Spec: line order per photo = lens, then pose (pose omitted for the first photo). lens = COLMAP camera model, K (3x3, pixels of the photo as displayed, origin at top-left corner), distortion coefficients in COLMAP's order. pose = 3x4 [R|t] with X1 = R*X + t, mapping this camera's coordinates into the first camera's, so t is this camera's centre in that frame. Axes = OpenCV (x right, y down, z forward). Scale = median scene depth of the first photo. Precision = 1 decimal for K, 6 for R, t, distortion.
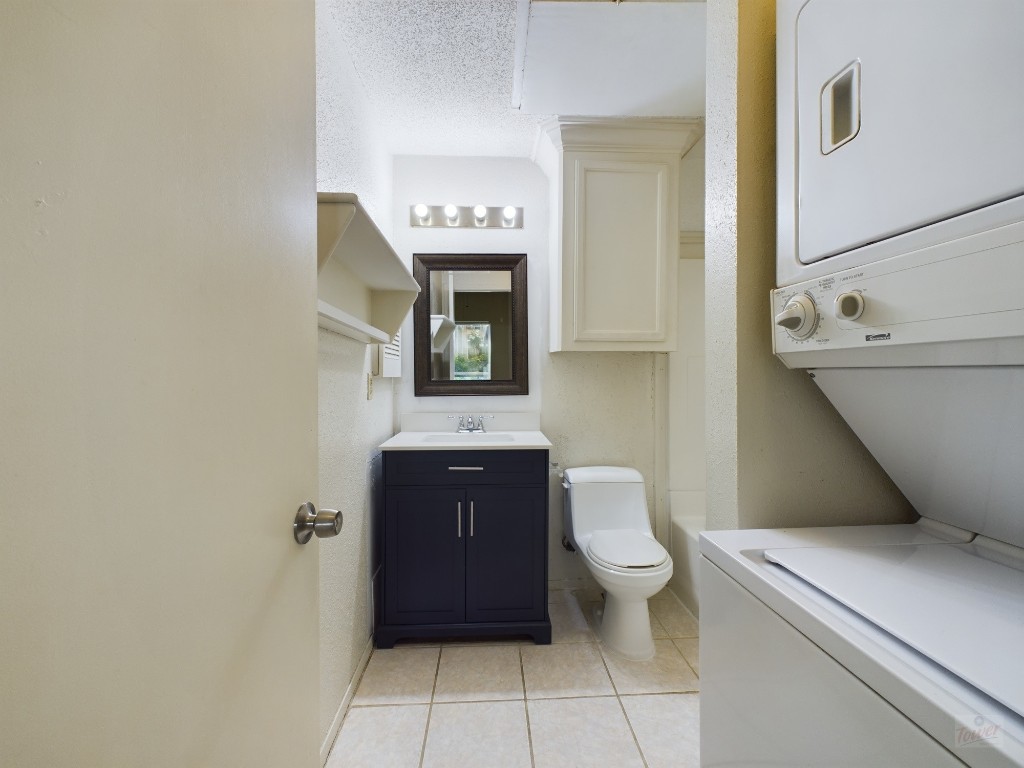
lens RADIAL K [[448.9, 0, 511.9], [0, 448.9, 377.4], [0, 0, 1]] dist [0.002041, 0.000167]
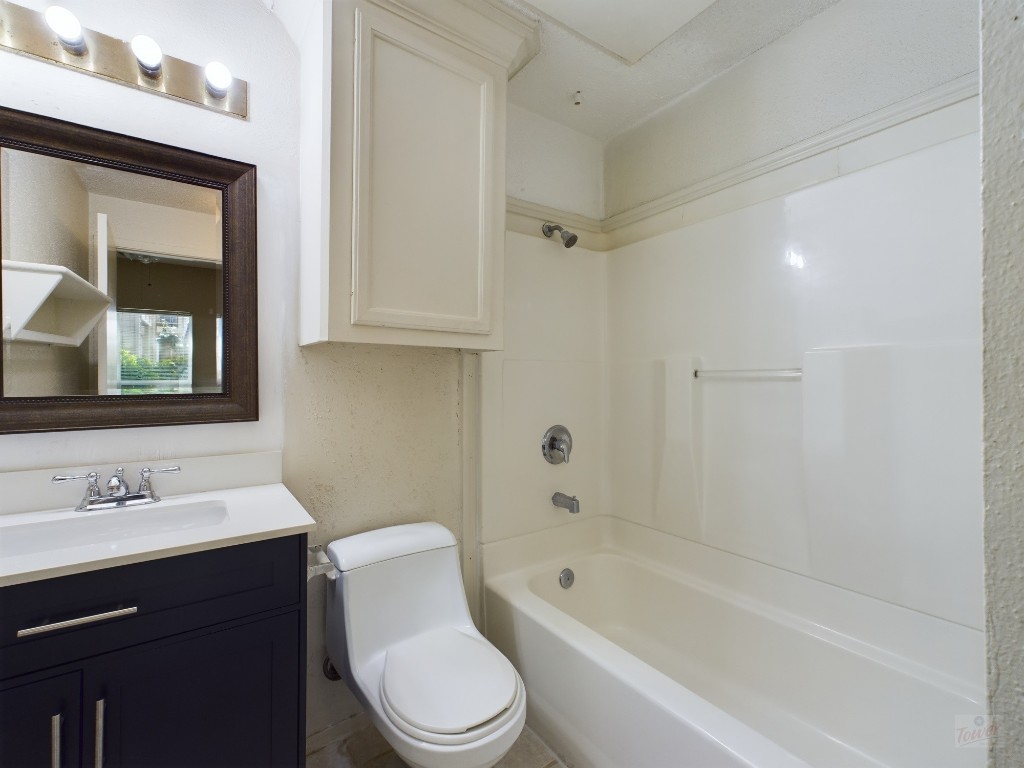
lens RADIAL K [[448.9, 0, 511.9], [0, 448.9, 377.4], [0, 0, 1]] dist [0.002041, 0.000167]
pose [[0.845152, 0.004690, 0.534506, 0.004708], [0.006518, 0.999797, -0.019078, -0.001707], [-0.534486, 0.019607, 0.844950, 0.369539]]
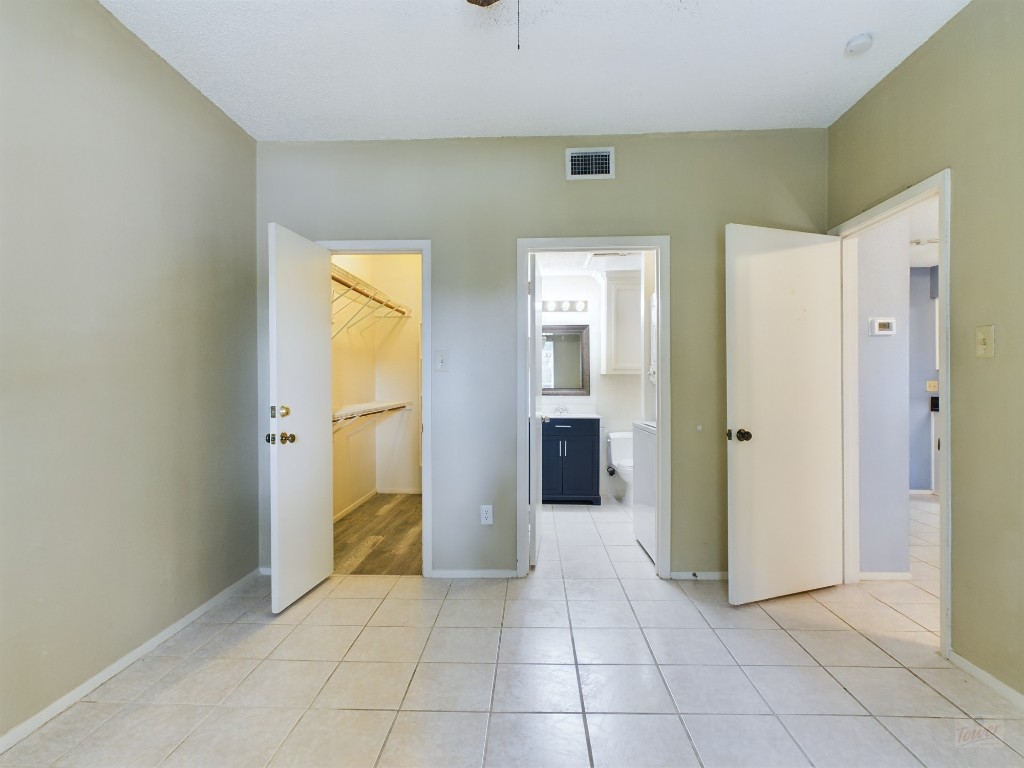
lens RADIAL K [[537.8, 0, 512.0], [0, 537.8, 384.0], [0, 0, 1]] dist [0.000511, 0.001020]
pose [[0.995355, 0.000231, -0.096268, -0.076922], [-0.000892, 0.999976, -0.006818, 0.003934], [0.096264, 0.006873, 0.995332, -1.397079]]
